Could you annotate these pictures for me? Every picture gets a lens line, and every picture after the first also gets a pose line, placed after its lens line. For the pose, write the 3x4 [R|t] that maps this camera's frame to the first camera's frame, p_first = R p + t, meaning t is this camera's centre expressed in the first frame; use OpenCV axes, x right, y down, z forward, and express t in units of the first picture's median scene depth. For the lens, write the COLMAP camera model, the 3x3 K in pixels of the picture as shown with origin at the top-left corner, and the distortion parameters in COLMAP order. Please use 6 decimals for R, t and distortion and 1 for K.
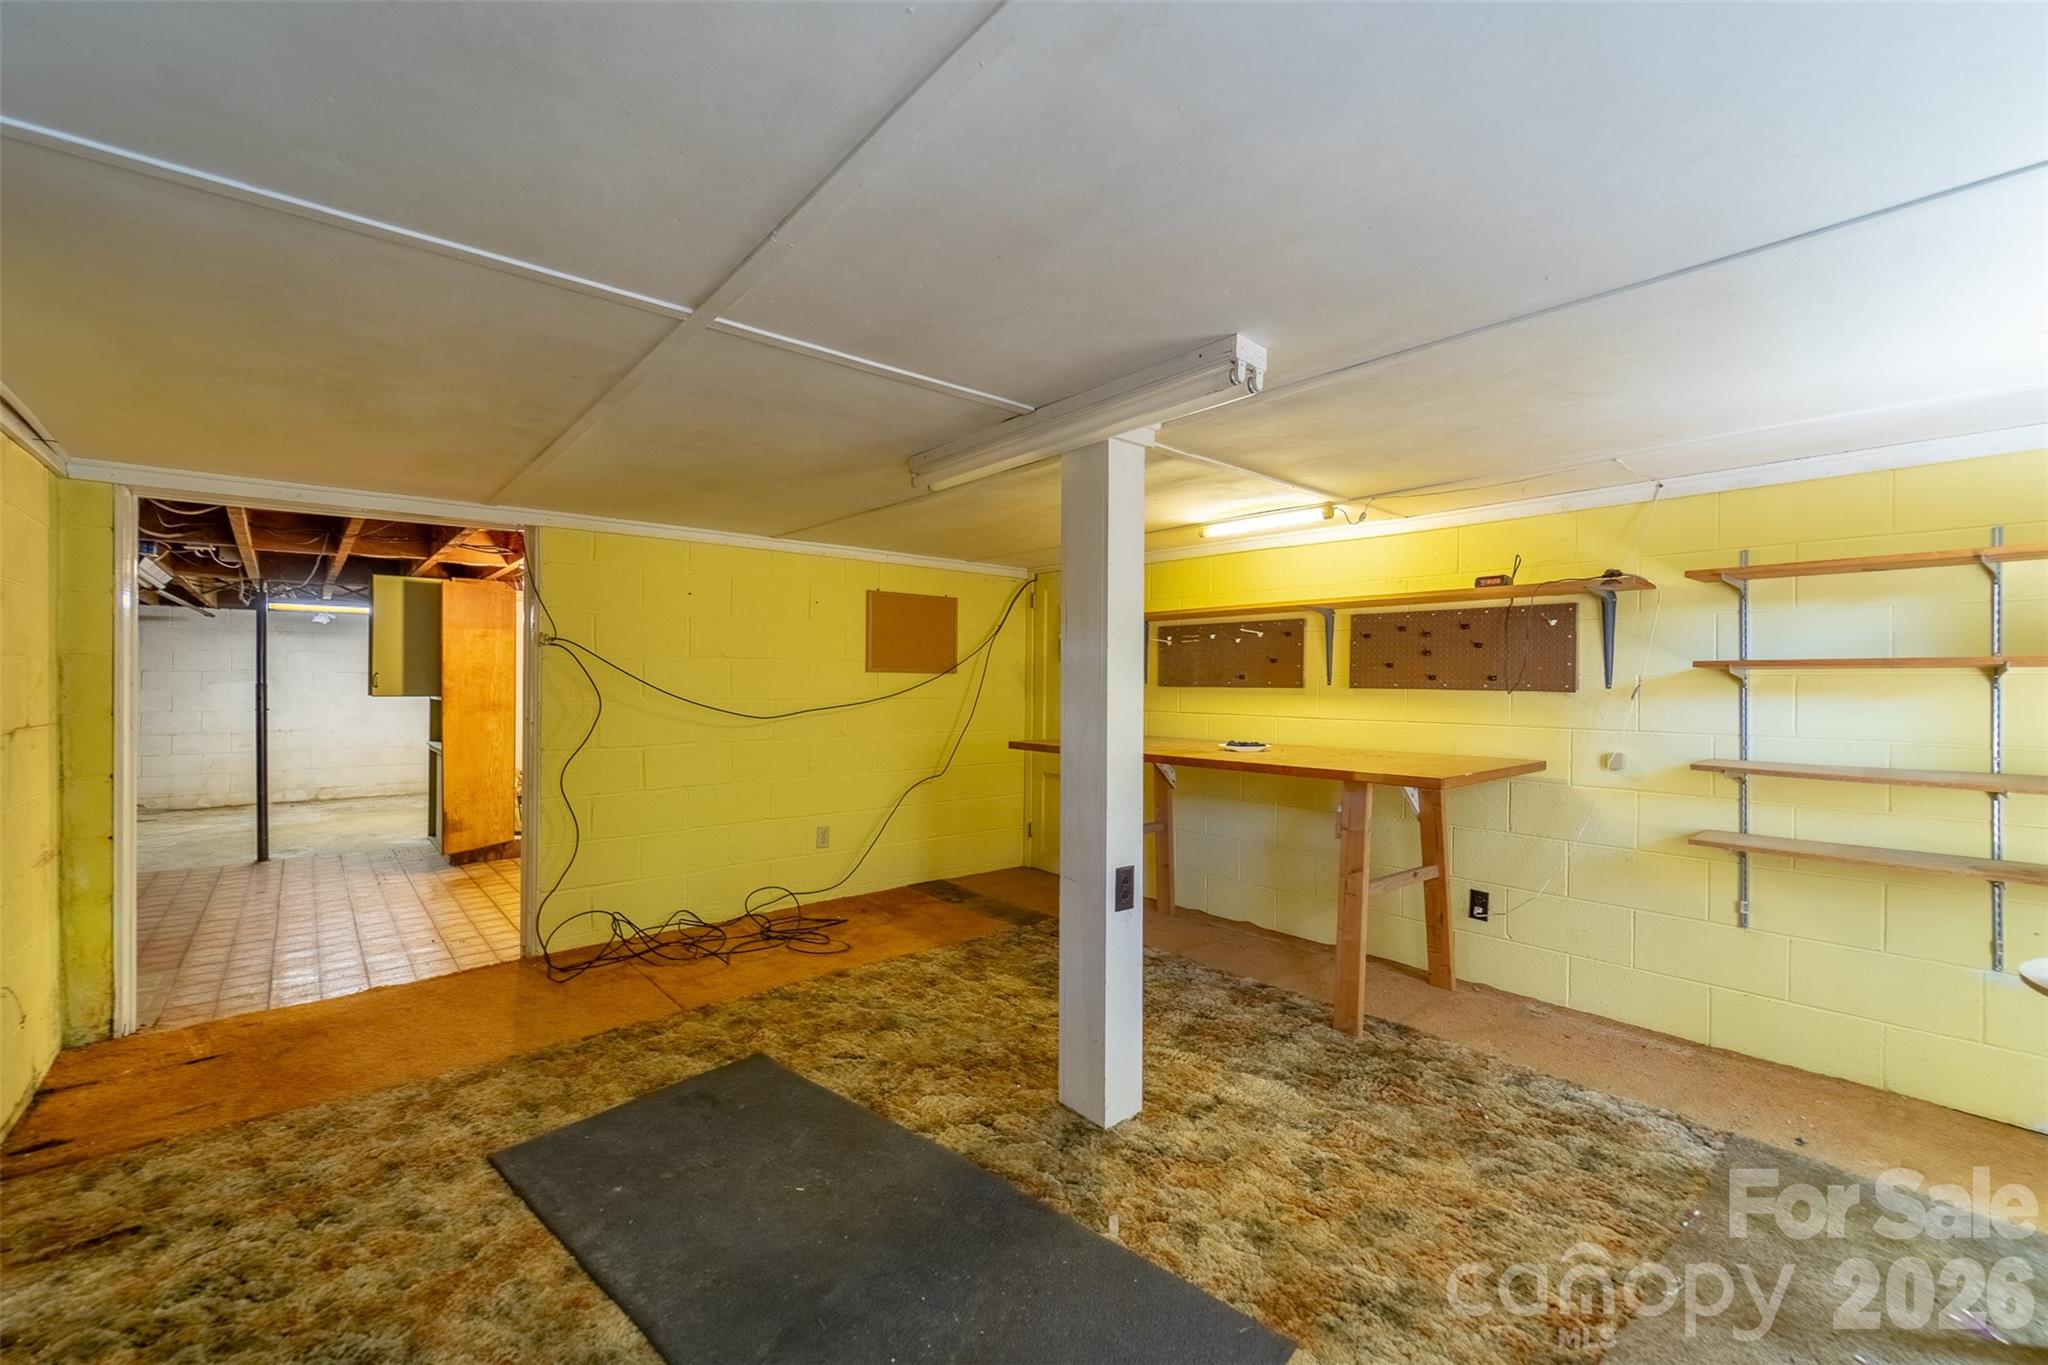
lens RADIAL K [[842.7, 0, 1032.0], [0, 842.7, 671.8], [0, 0, 1]] dist [-0.000470, -0.000508]
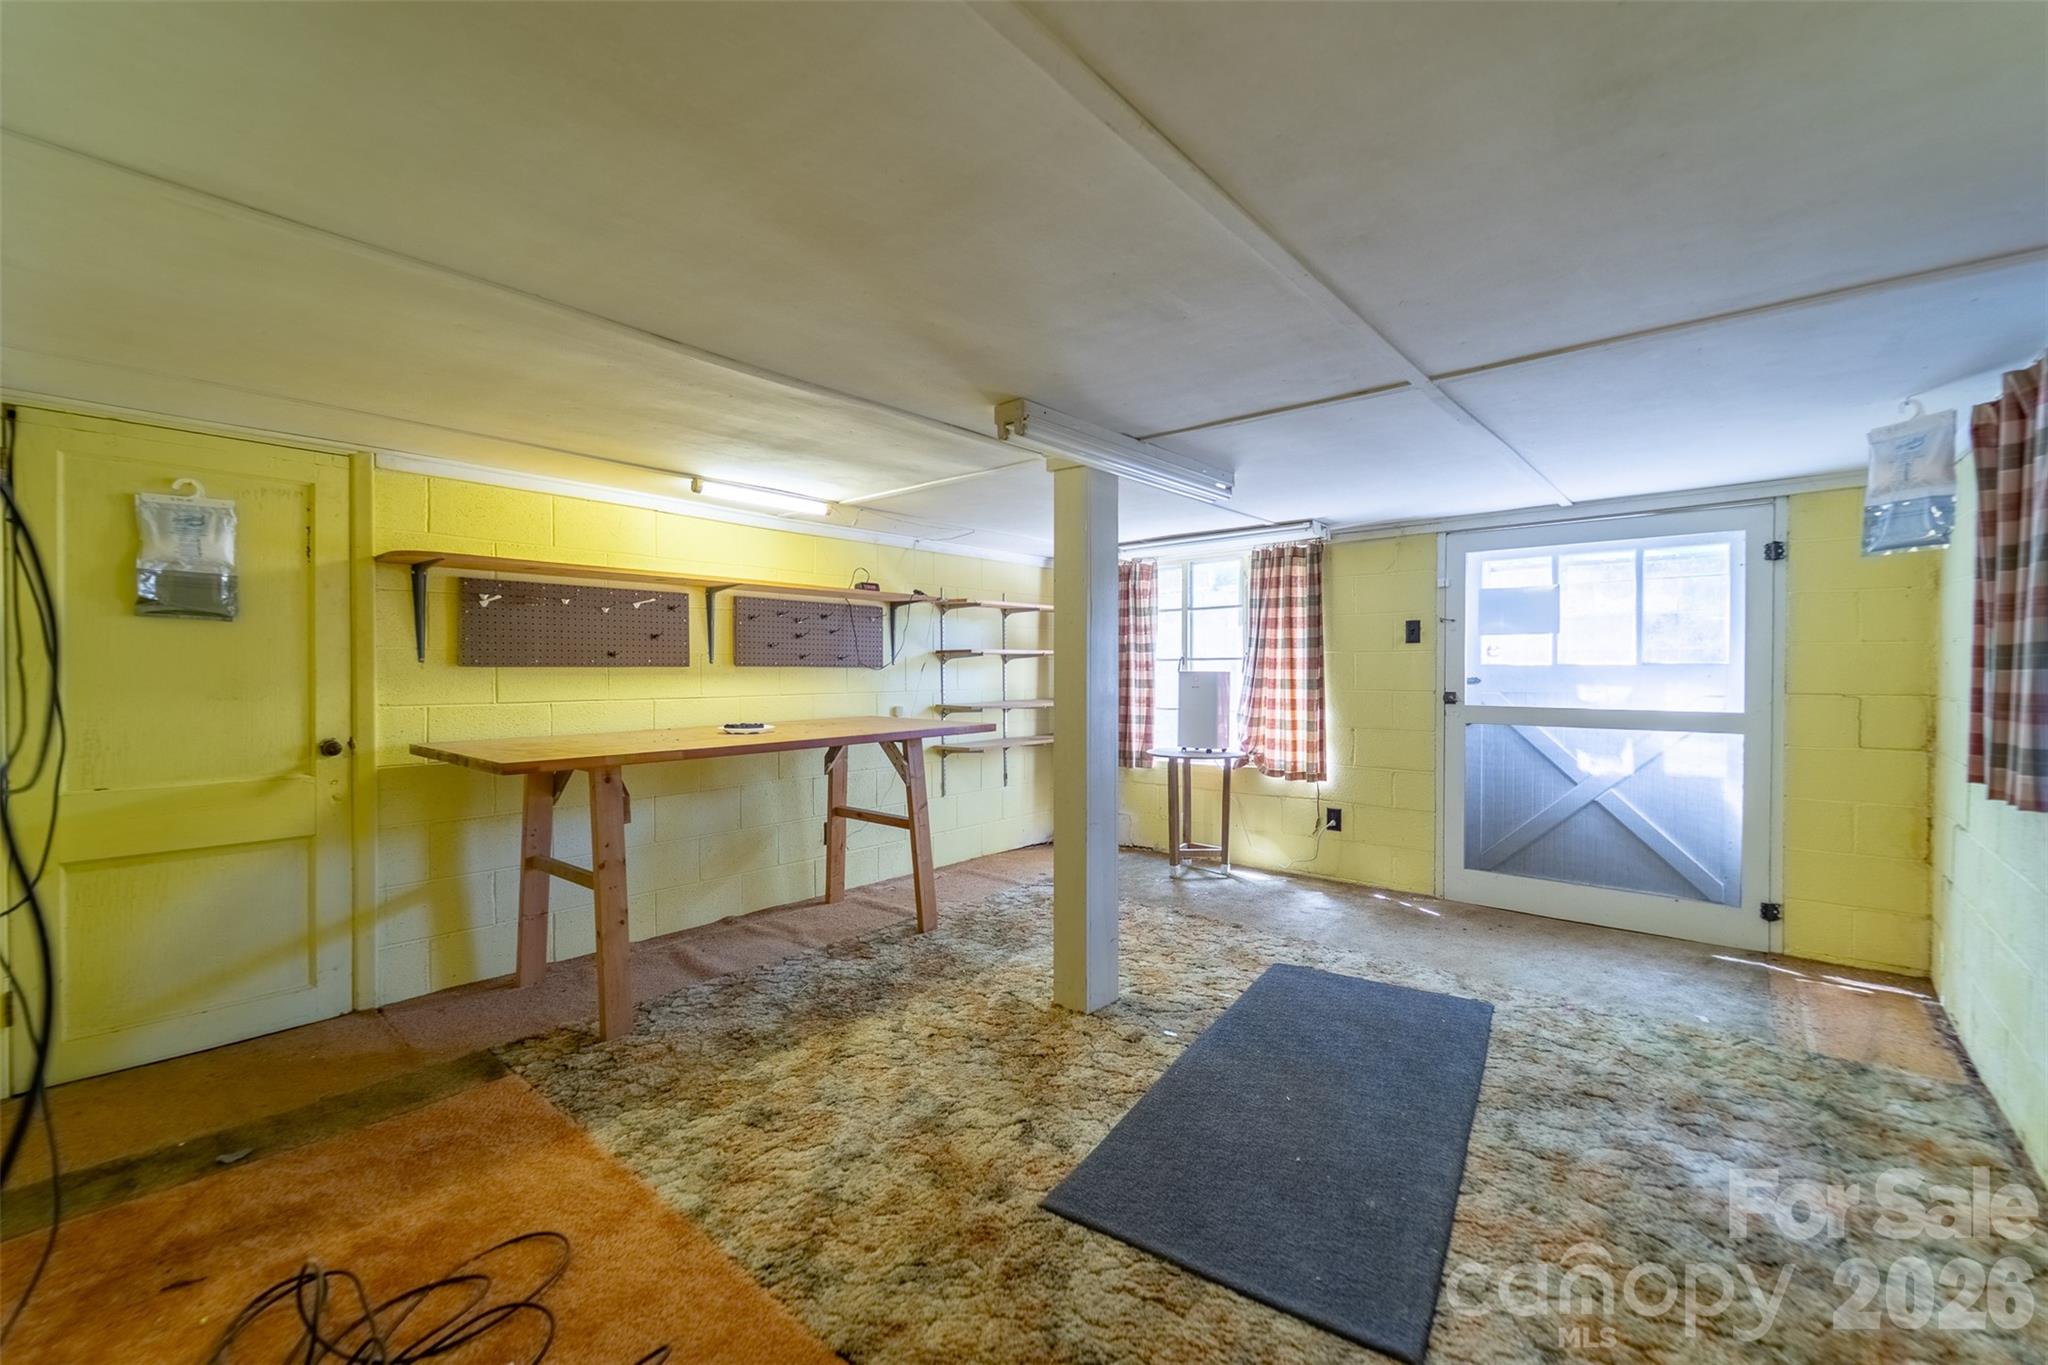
lens RADIAL K [[842.7, 0, 1032.0], [0, 842.7, 671.8], [0, 0, 1]] dist [-0.000470, -0.000508]
pose [[-0.158177, -0.014658, 0.987302, -0.948784], [-0.015662, 0.999801, 0.012334, 0.009698], [-0.987287, -0.013512, -0.158375, 1.074583]]
